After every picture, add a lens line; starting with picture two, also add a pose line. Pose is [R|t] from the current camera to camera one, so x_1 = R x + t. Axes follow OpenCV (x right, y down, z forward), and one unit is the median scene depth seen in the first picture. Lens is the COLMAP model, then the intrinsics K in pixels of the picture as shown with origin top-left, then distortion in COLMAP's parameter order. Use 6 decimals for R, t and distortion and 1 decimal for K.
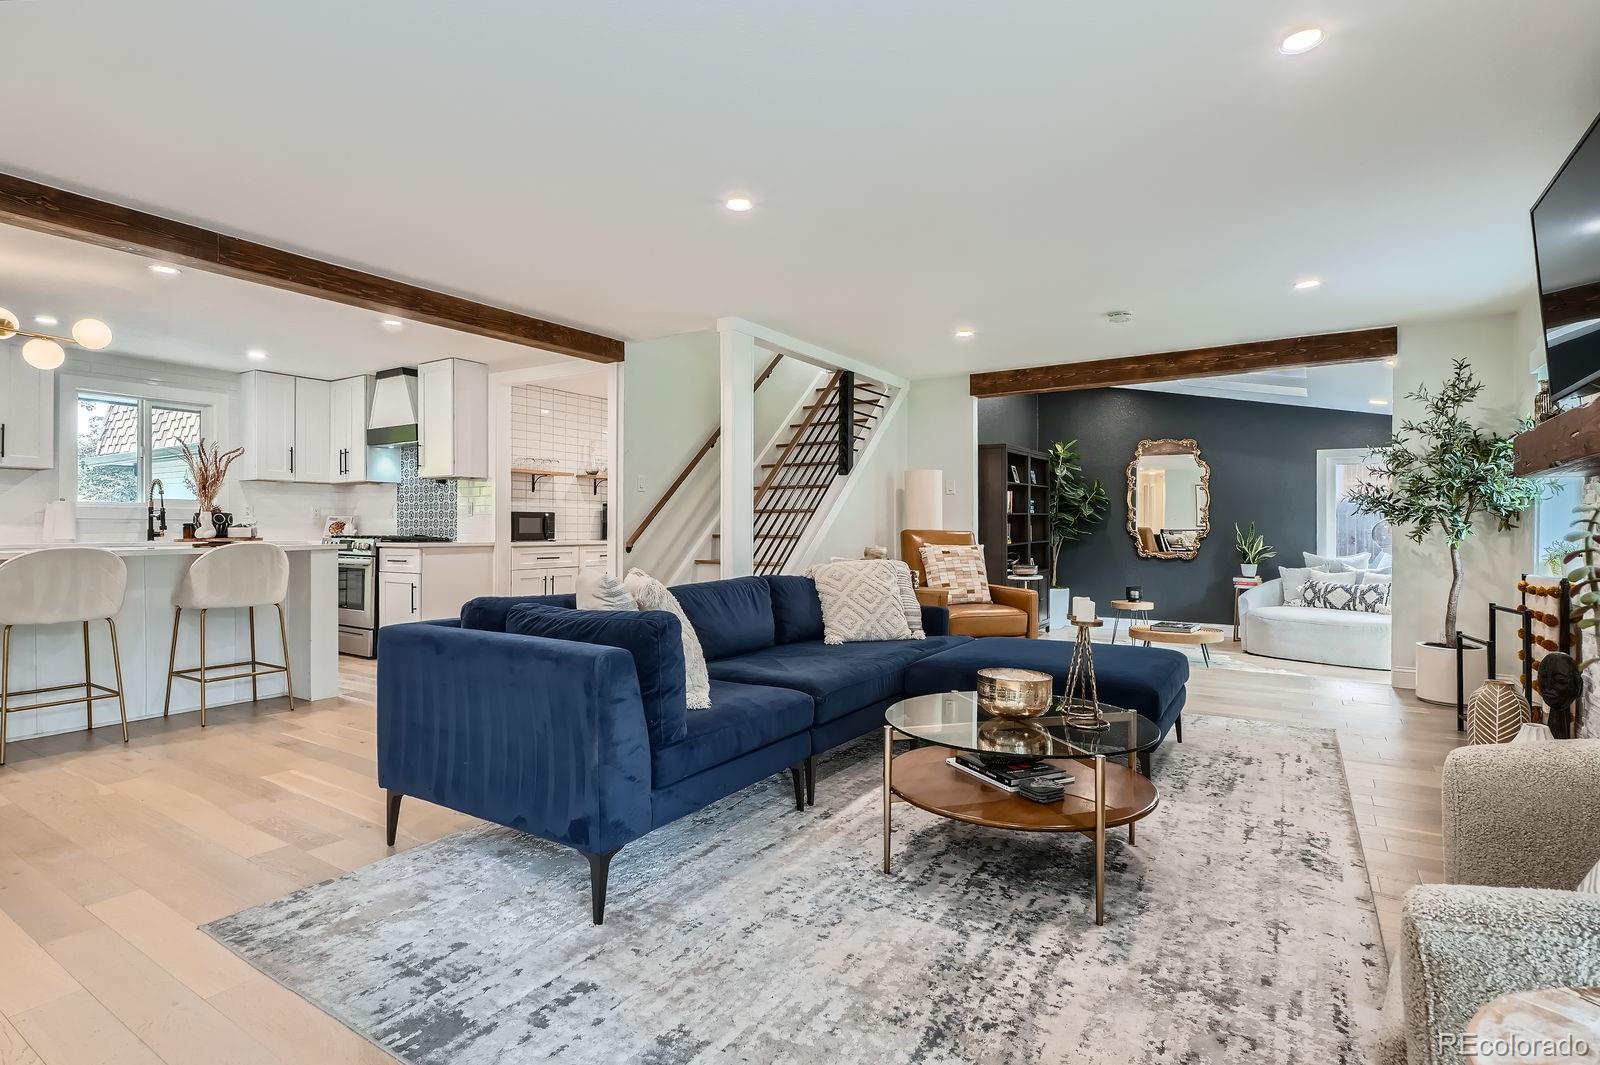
lens RADIAL K [[784.7, 0, 802.8], [0, 784.7, 529.1], [0, 0, 1]] dist [0.000570, -0.000105]
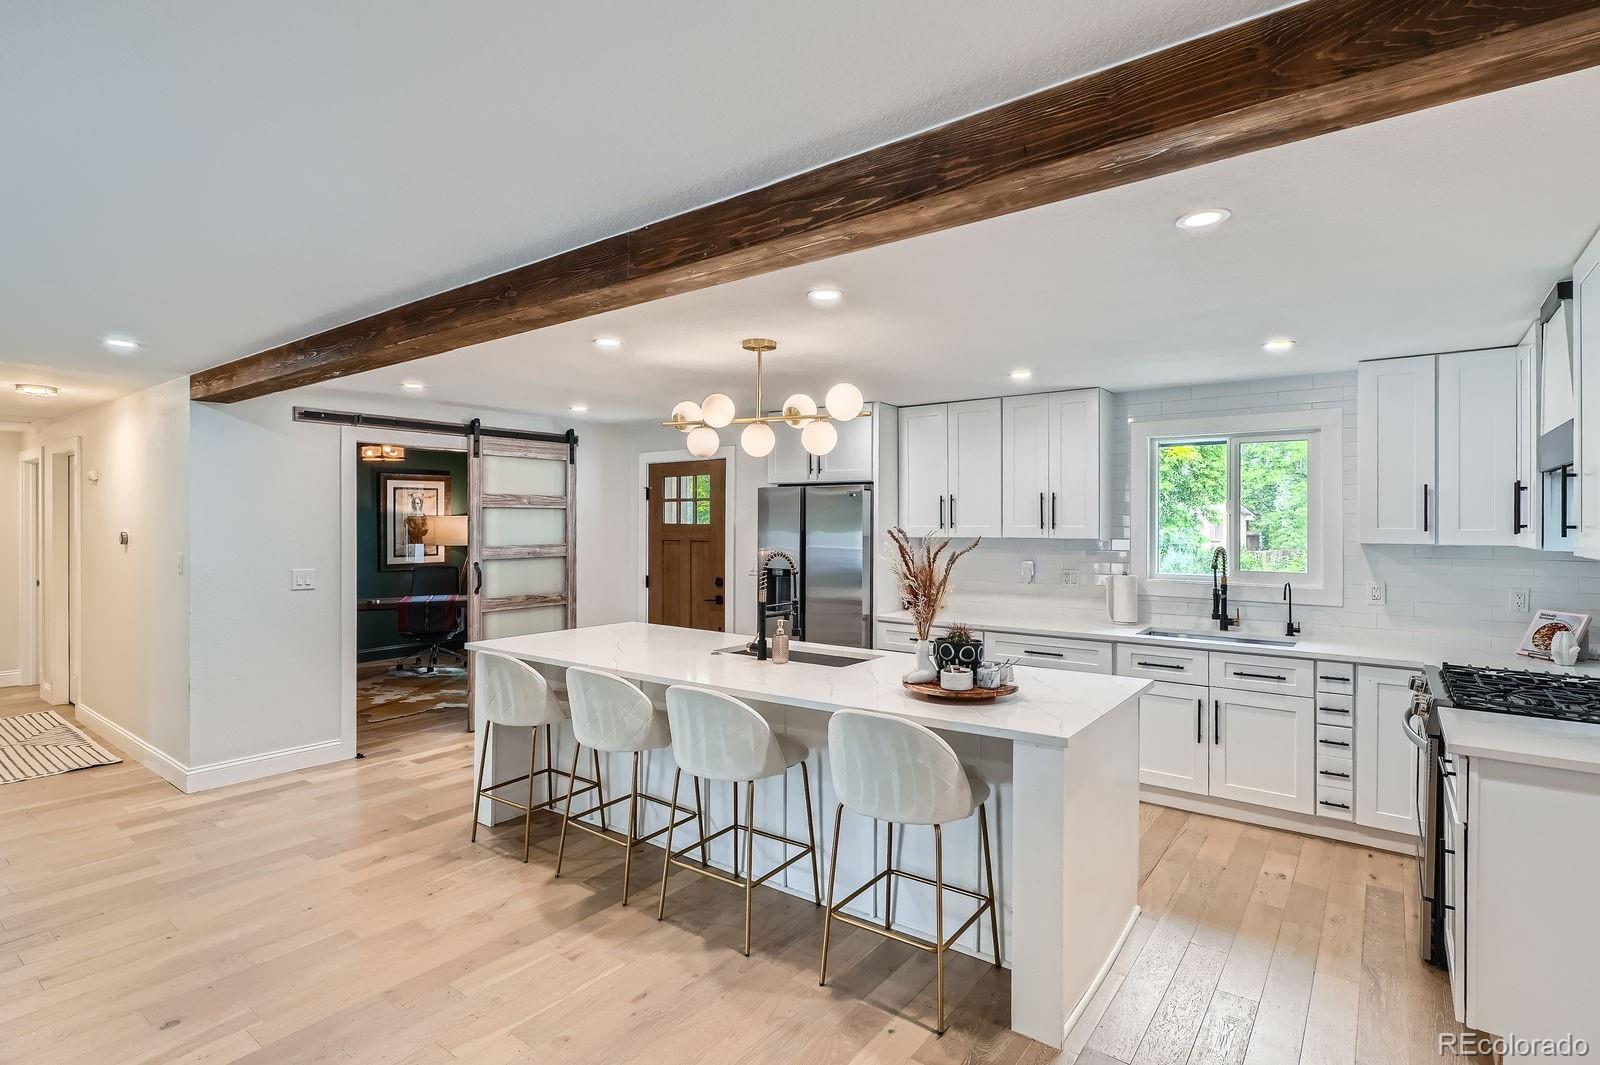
lens RADIAL K [[784.7, 0, 803.0], [0, 784.7, 527.6], [0, 0, 1]] dist [0.000570, -0.000105]
pose [[-0.077064, 0.003141, -0.997021, -0.154788], [-0.005570, 0.999978, 0.003581, -0.169868], [0.997011, 0.005829, -0.077045, 1.394300]]
